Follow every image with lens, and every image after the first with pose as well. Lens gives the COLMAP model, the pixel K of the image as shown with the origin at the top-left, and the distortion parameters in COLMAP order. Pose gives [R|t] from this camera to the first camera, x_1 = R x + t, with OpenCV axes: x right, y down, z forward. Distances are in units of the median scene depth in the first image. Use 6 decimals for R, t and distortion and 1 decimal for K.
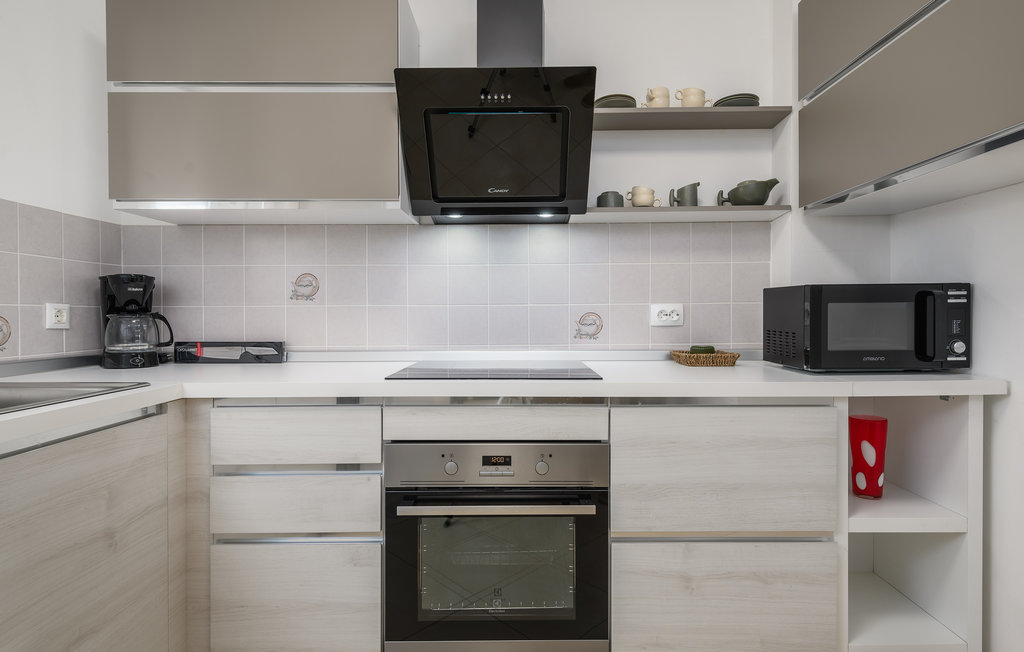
lens RADIAL K [[557.0, 0, 514.7], [0, 557.0, 320.6], [0, 0, 1]] dist [0.006028, -0.000141]
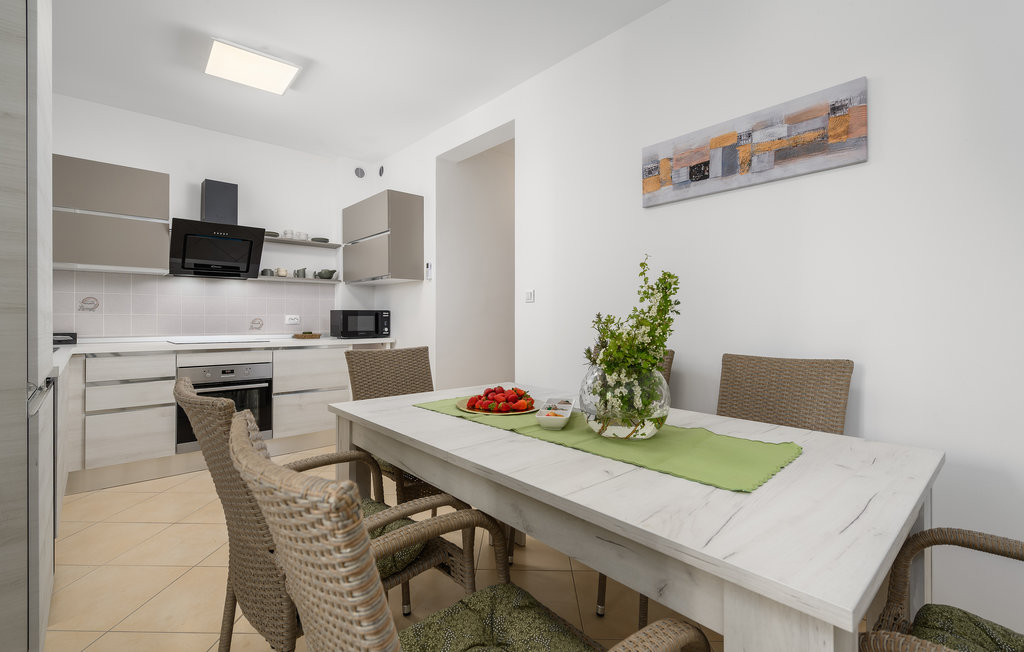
lens RADIAL K [[447.8, 0, 514.0], [0, 447.8, 320.4], [0, 0, 1]] dist [0.002759, -0.000132]
pose [[0.740171, 0.003173, 0.672411, -0.362549], [0.004607, 0.999941, -0.009790, 0.018229], [-0.672403, 0.010344, 0.740113, -1.221702]]
